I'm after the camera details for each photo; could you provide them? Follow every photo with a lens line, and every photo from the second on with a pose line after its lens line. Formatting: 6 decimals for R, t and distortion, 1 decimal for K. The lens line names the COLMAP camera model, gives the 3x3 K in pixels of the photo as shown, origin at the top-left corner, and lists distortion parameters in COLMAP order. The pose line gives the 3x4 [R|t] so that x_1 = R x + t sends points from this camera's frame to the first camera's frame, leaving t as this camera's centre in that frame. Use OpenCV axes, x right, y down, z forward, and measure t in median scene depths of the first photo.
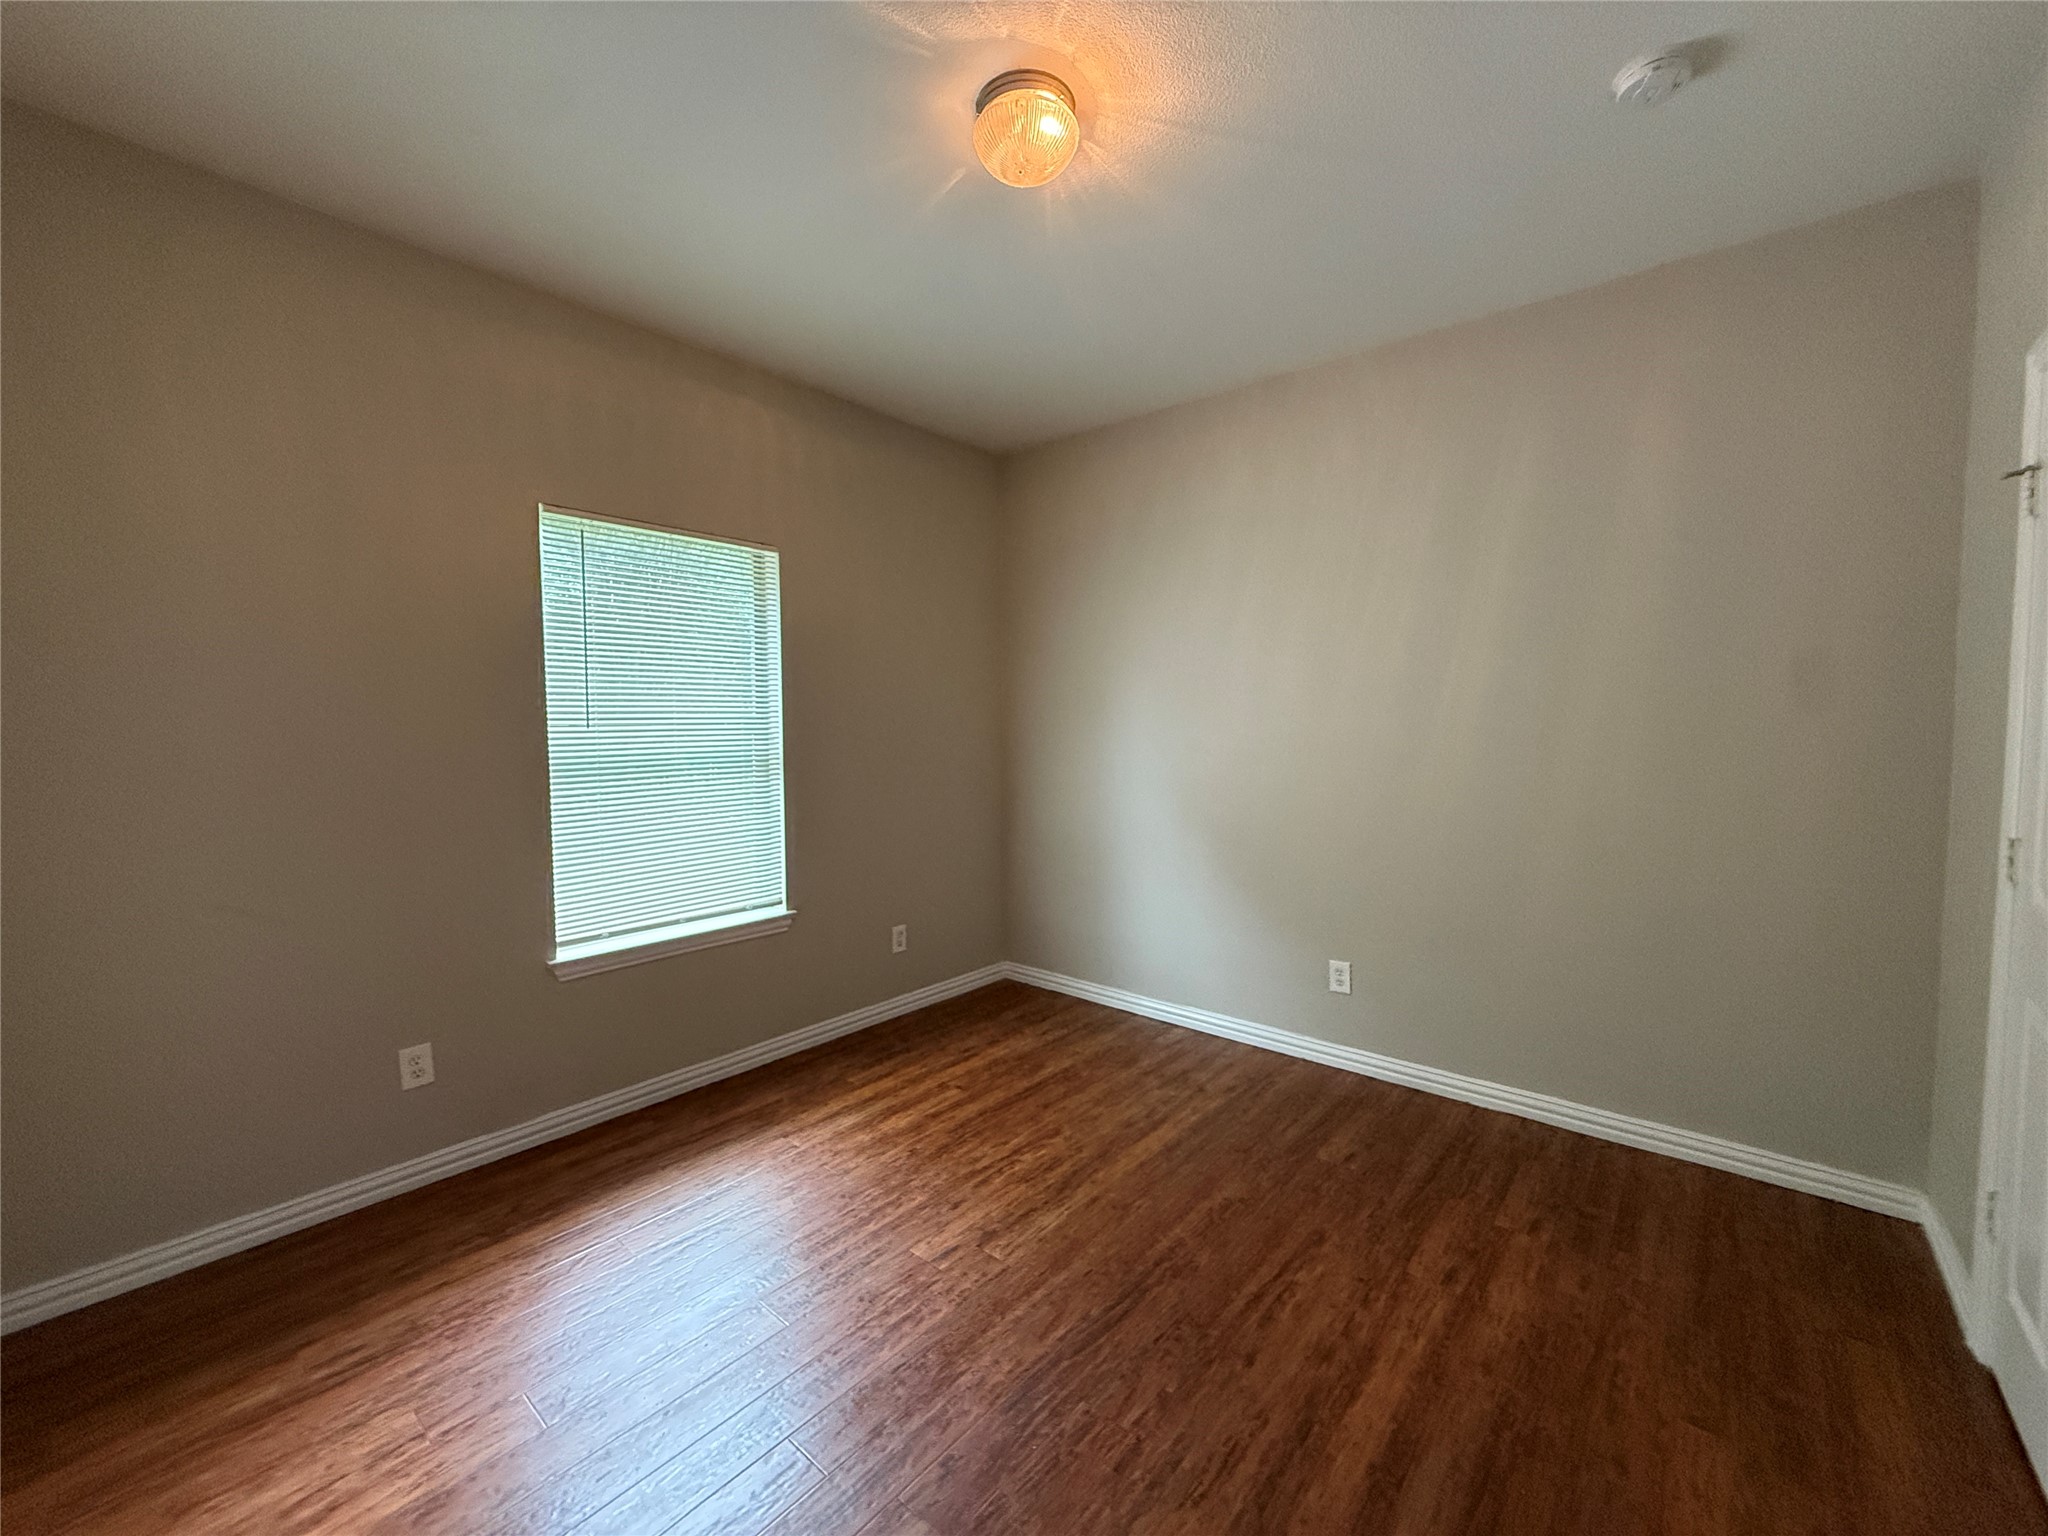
lens RADIAL K [[817.8, 0, 1028.7], [0, 817.8, 765.3], [0, 0, 1]] dist [-0.000785, 0.000535]
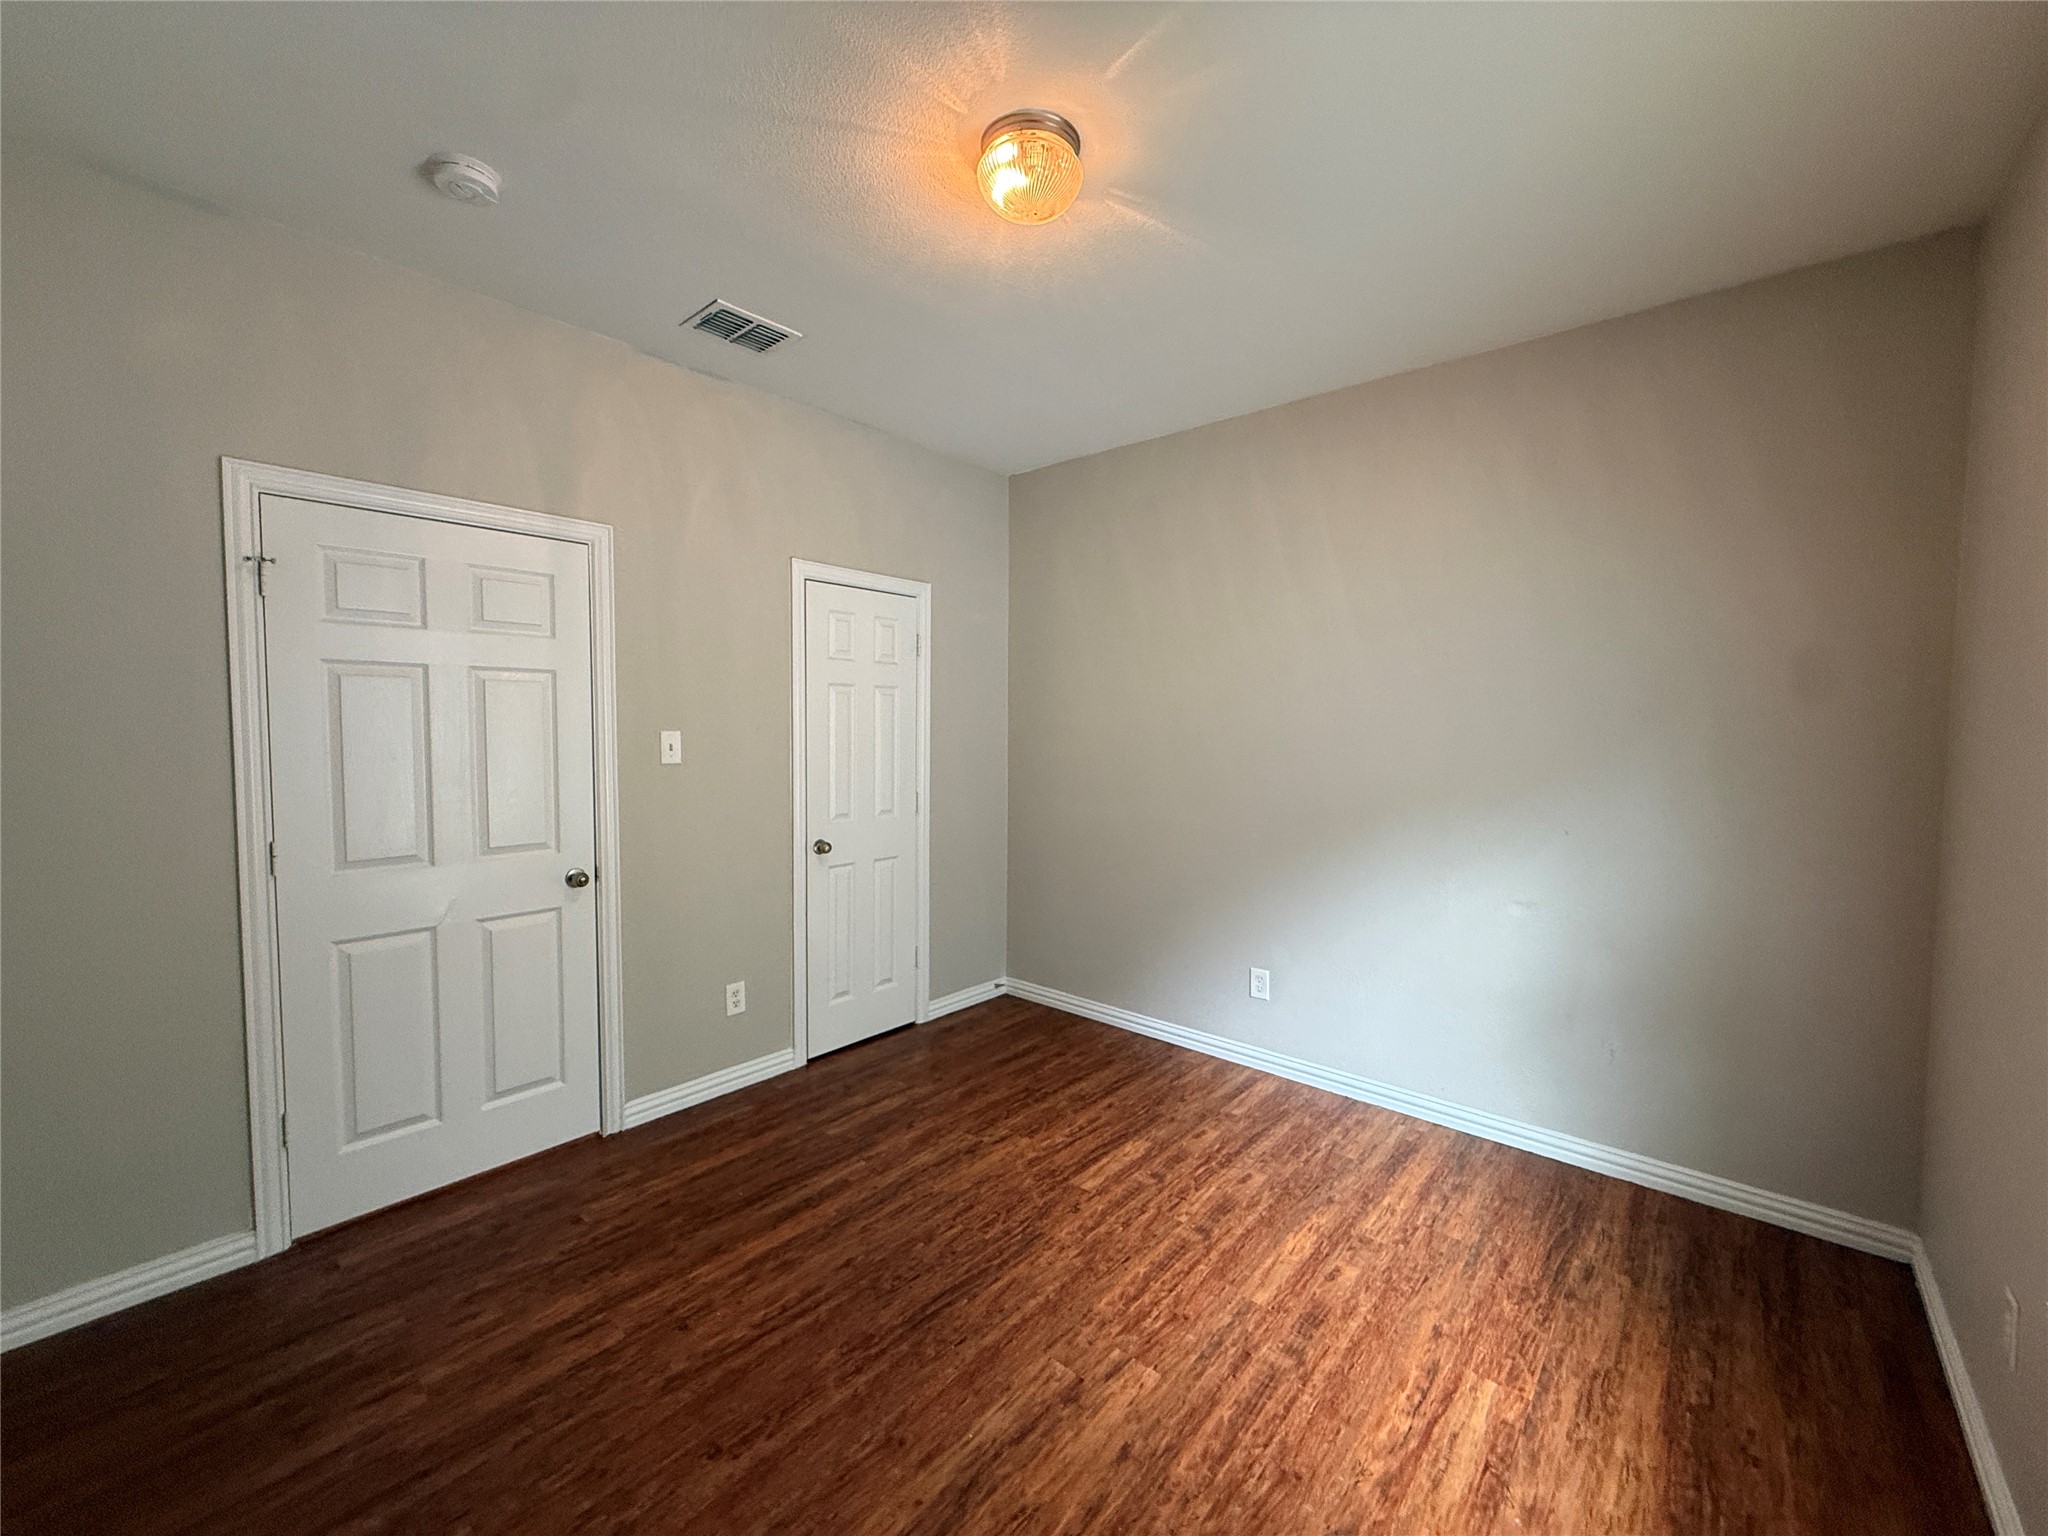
lens RADIAL K [[817.8, 0, 1020.0], [0, 817.8, 772.5], [0, 0, 1]] dist [-0.000785, 0.000535]
pose [[-0.999831, -0.003134, 0.018101, -0.011477], [-0.000975, 0.993004, 0.118074, -0.148129], [-0.018345, 0.118037, -0.992840, 1.908353]]
